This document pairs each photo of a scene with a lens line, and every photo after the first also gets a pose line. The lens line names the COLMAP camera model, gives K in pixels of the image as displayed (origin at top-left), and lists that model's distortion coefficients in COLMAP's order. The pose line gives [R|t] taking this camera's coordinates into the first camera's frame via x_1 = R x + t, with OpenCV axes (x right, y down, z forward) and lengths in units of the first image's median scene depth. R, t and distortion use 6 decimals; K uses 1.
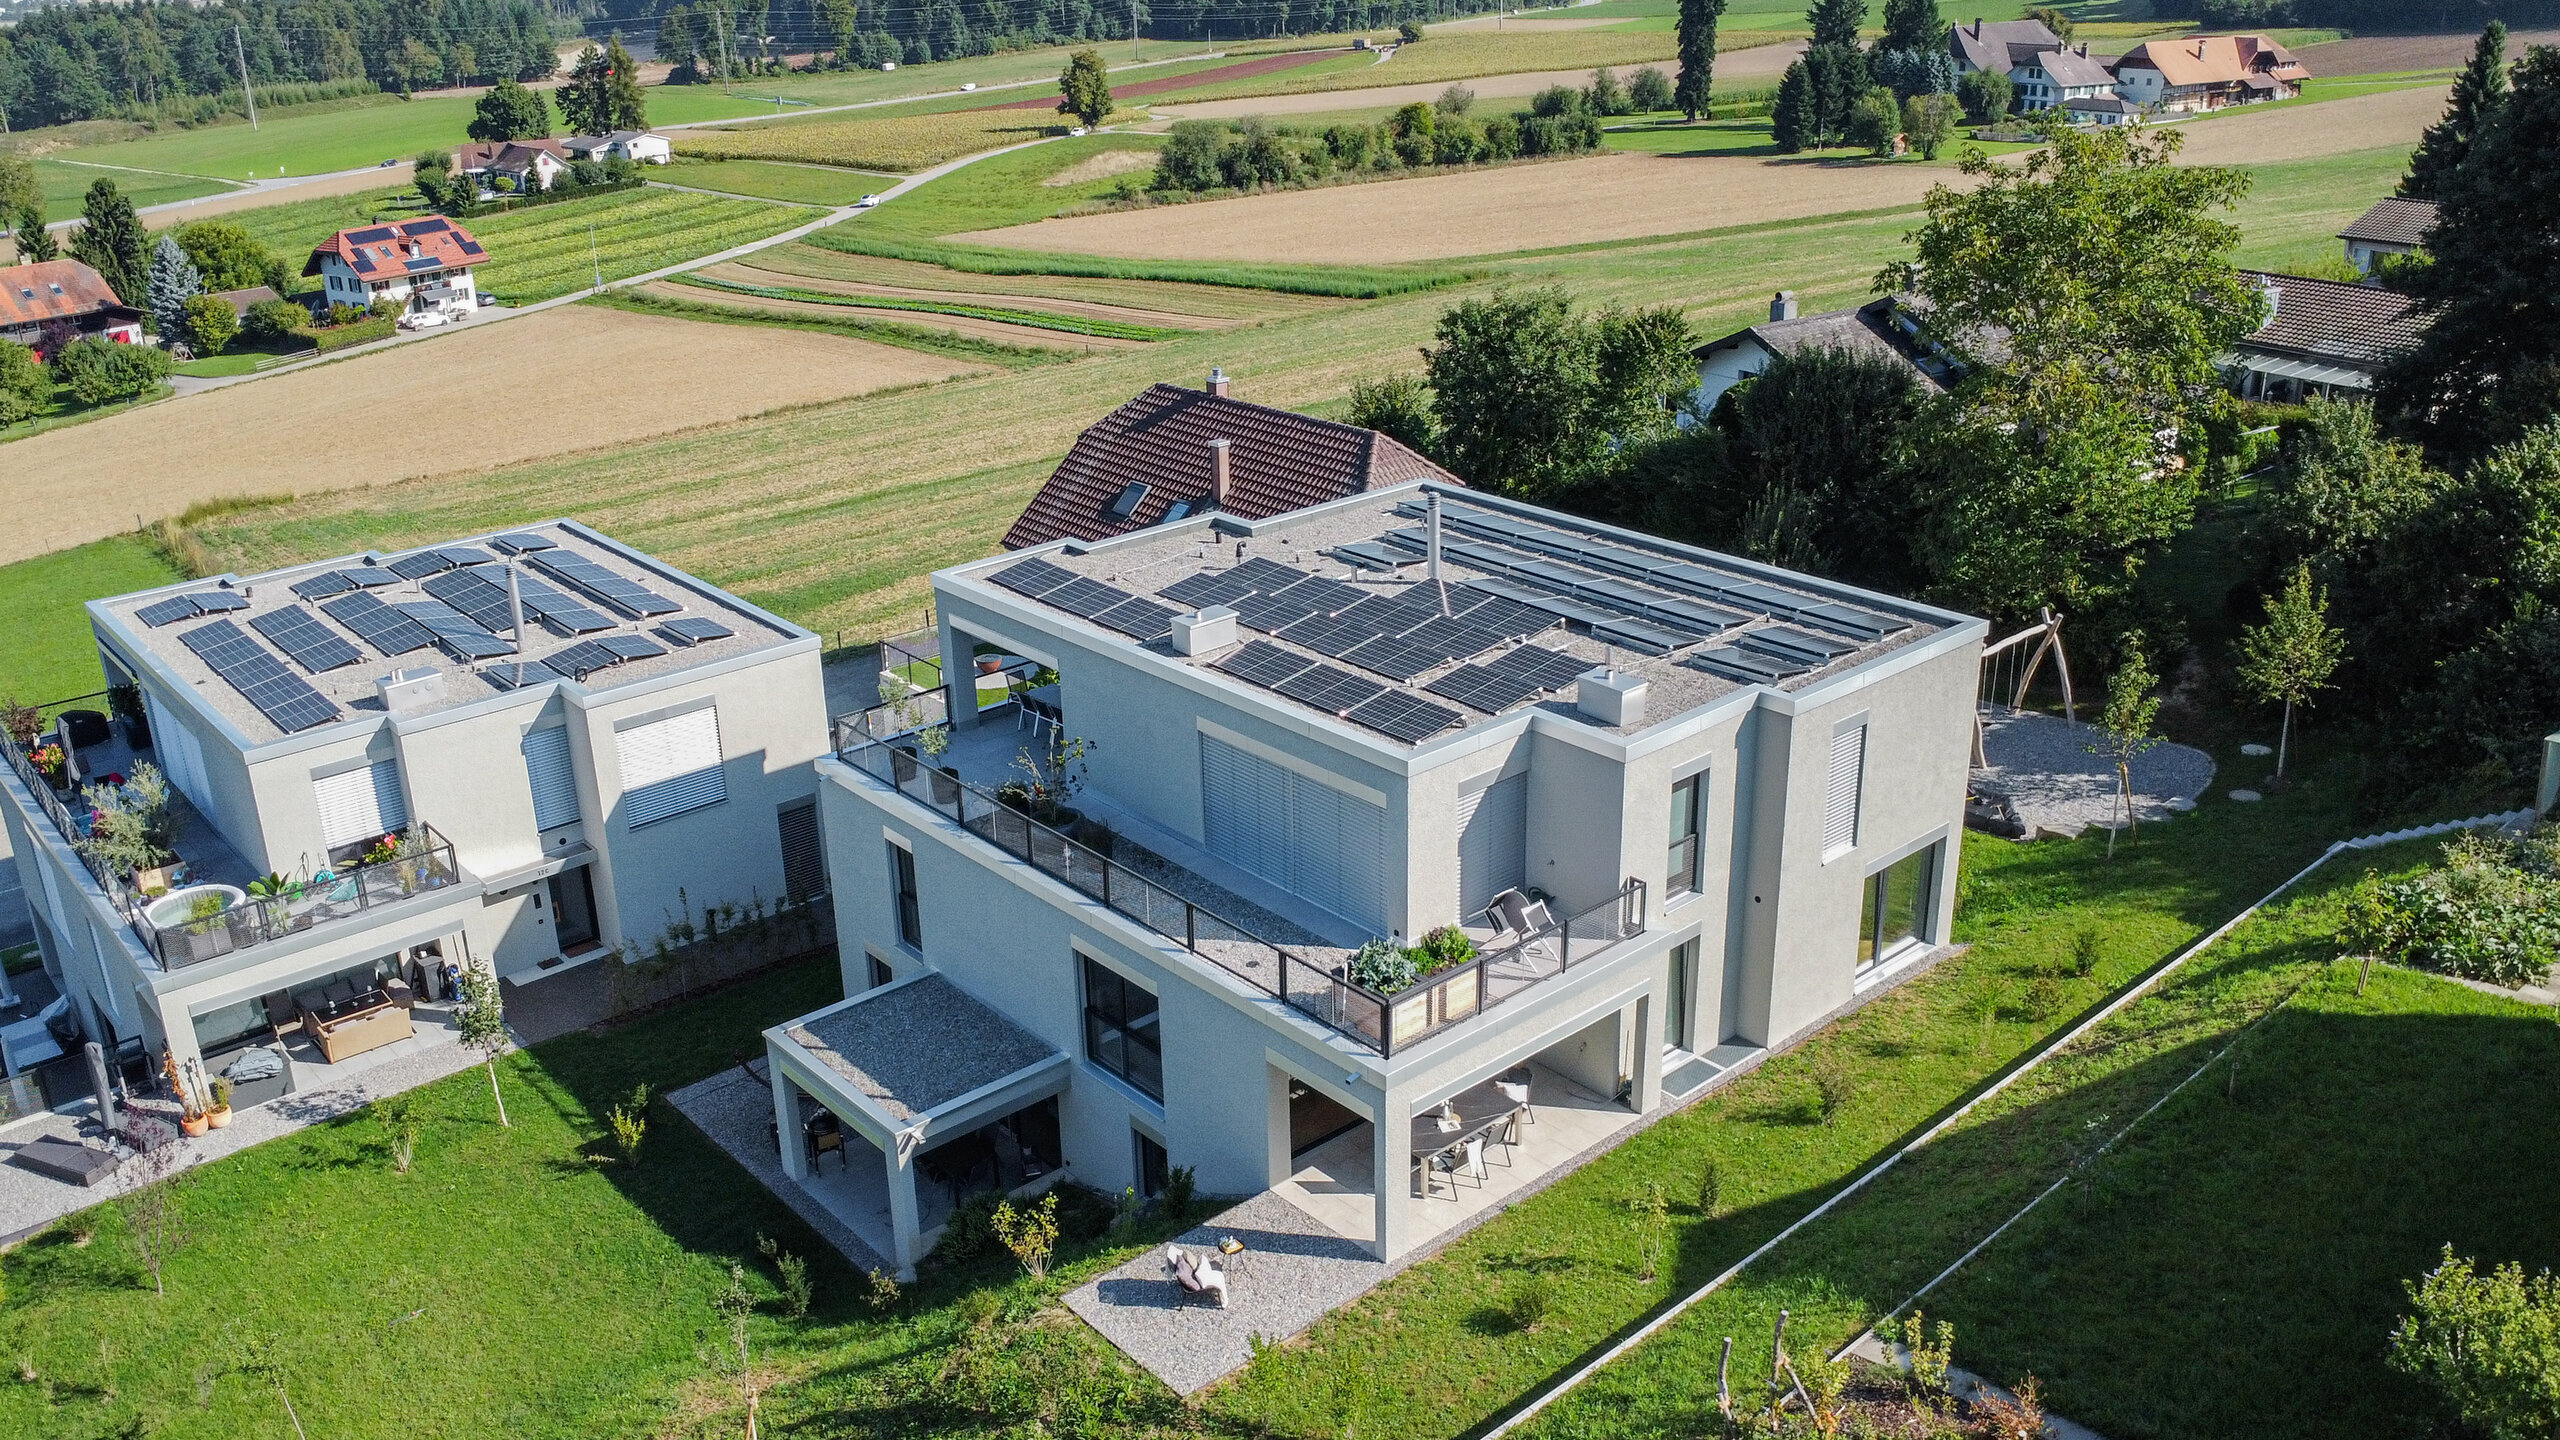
lens RADIAL K [[2056.0, 0, 1245.8], [0, 2056.0, 724.2], [0, 0, 1]] dist [-0.024746, -0.002937]
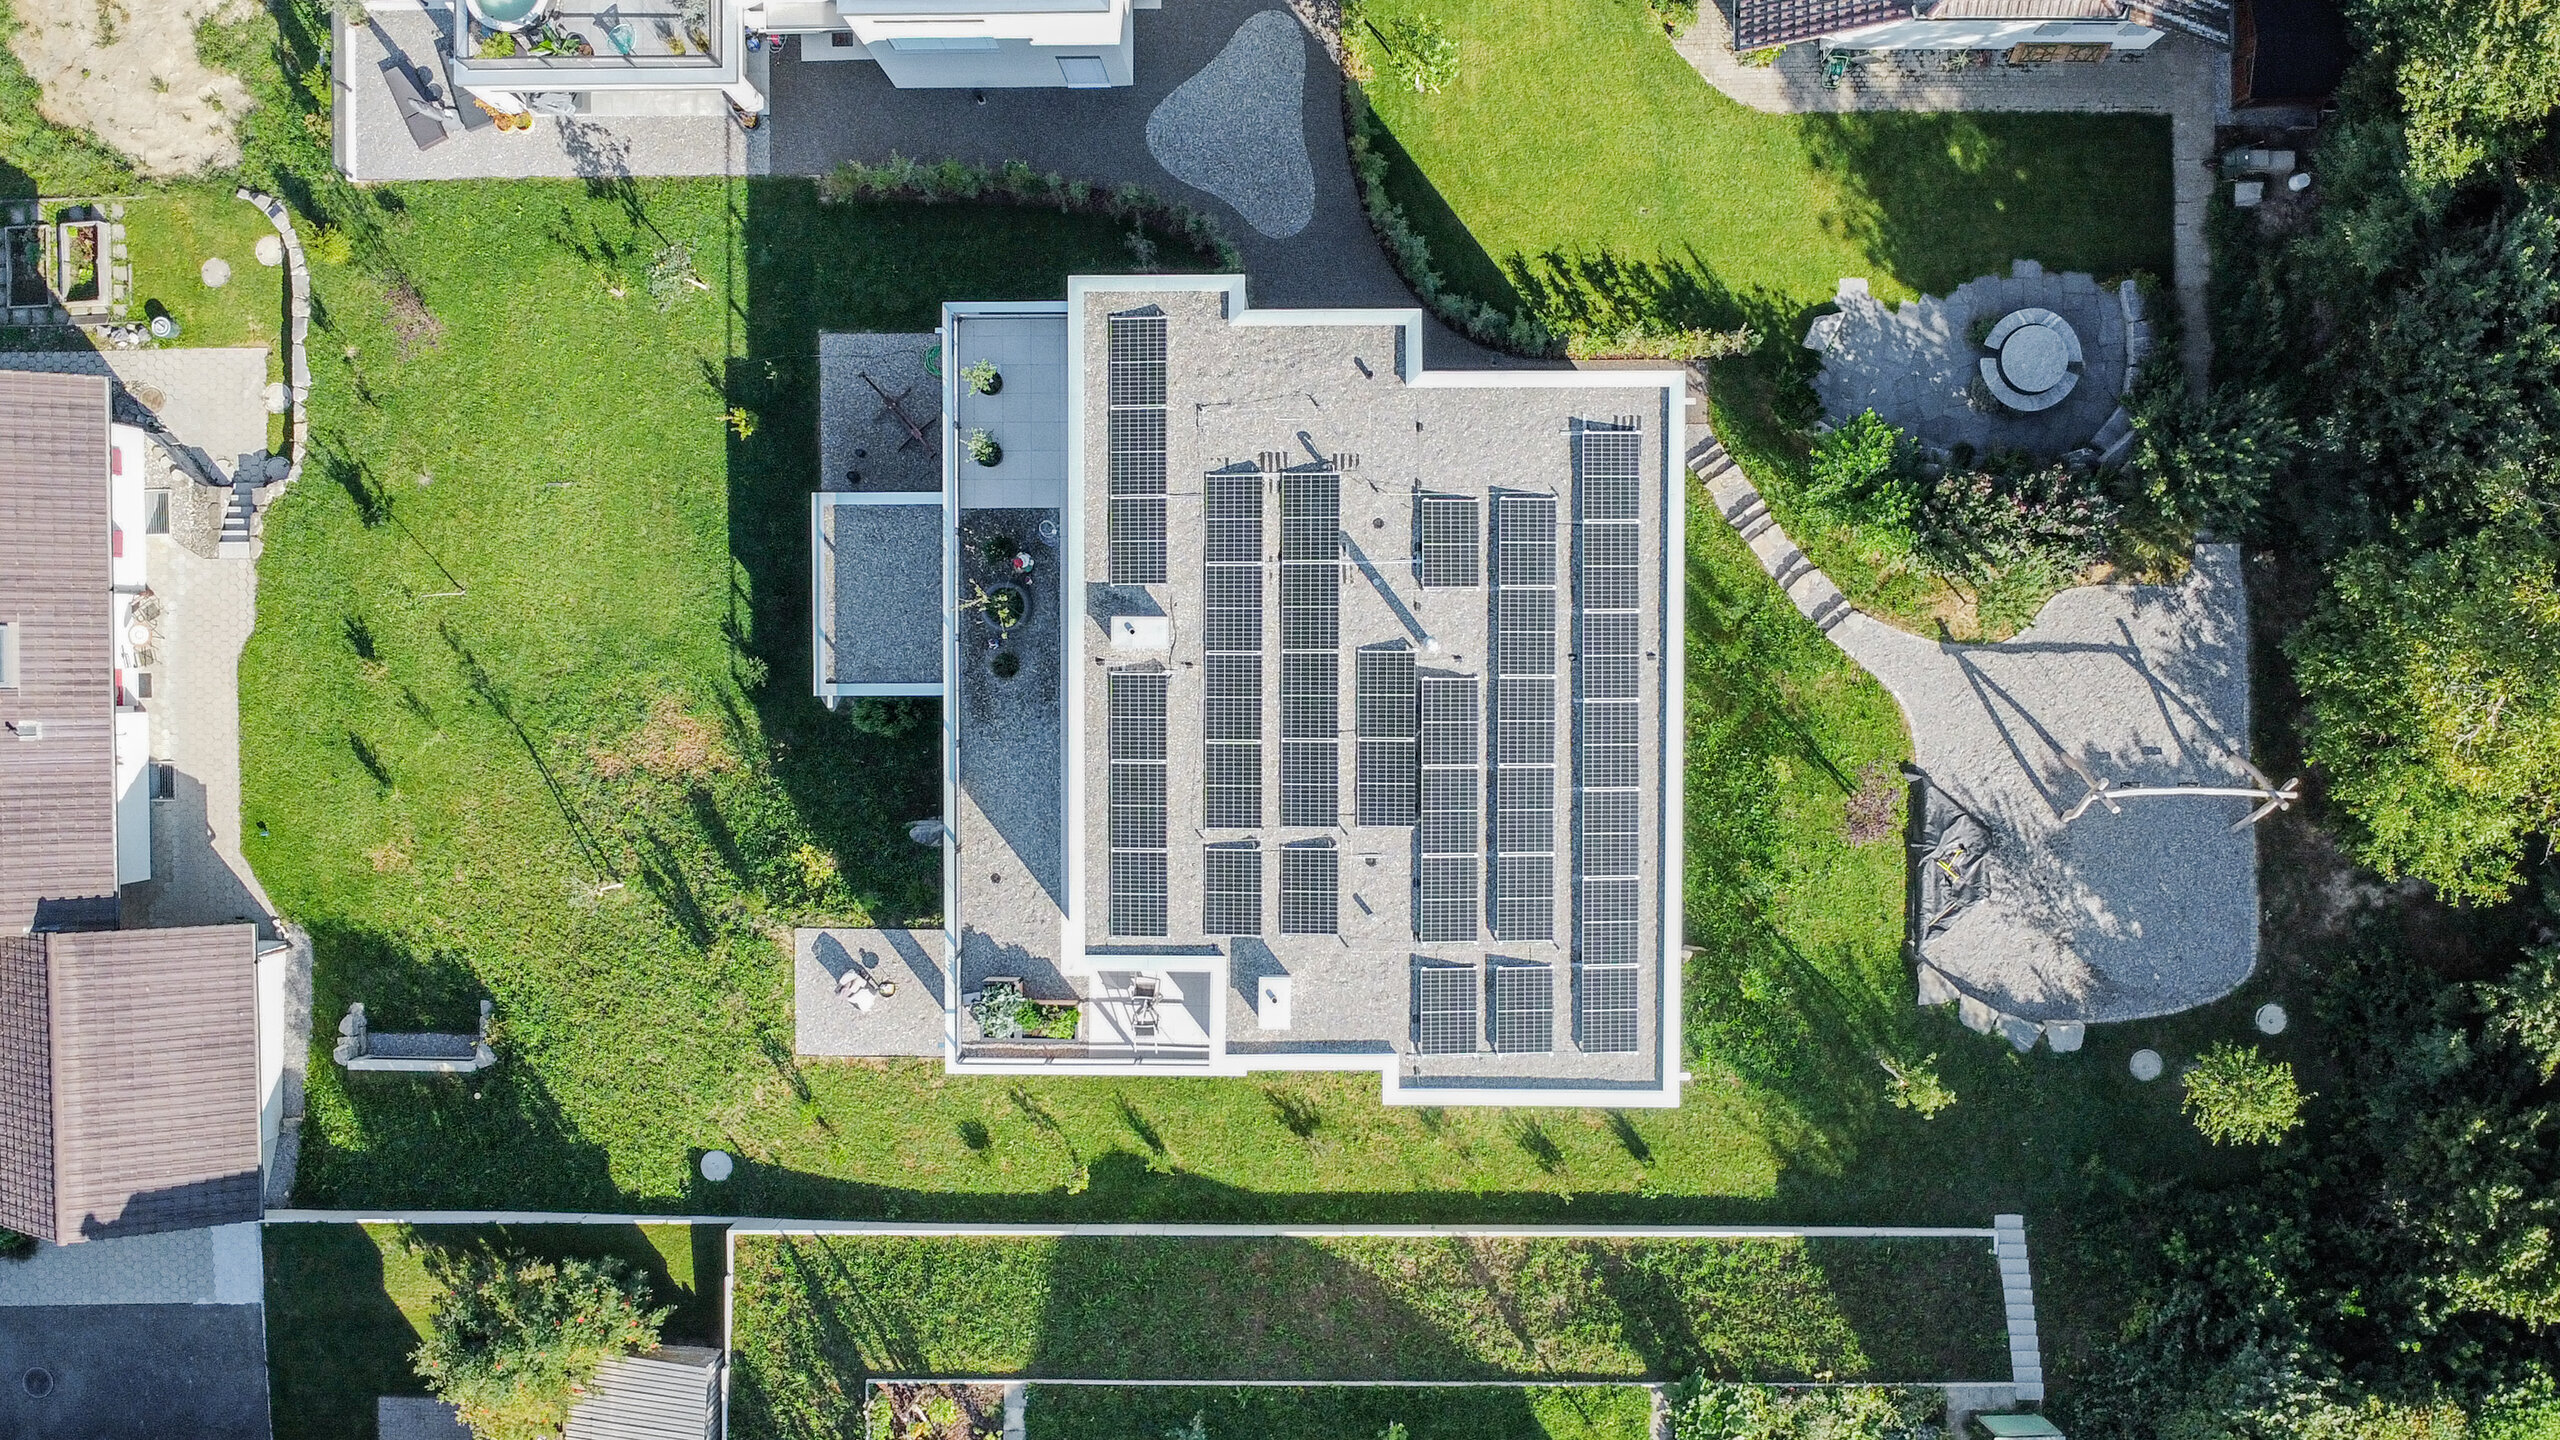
lens RADIAL K [[2056.0, 0, 1245.8], [0, 2056.0, 724.2], [0, 0, 1]] dist [-0.024746, -0.002937]
pose [[0.762938, 0.645721, 0.031152, 0.002861], [-0.228491, 0.224264, 0.947363, -0.161915], [0.604746, -0.729897, 0.318641, 0.102243]]
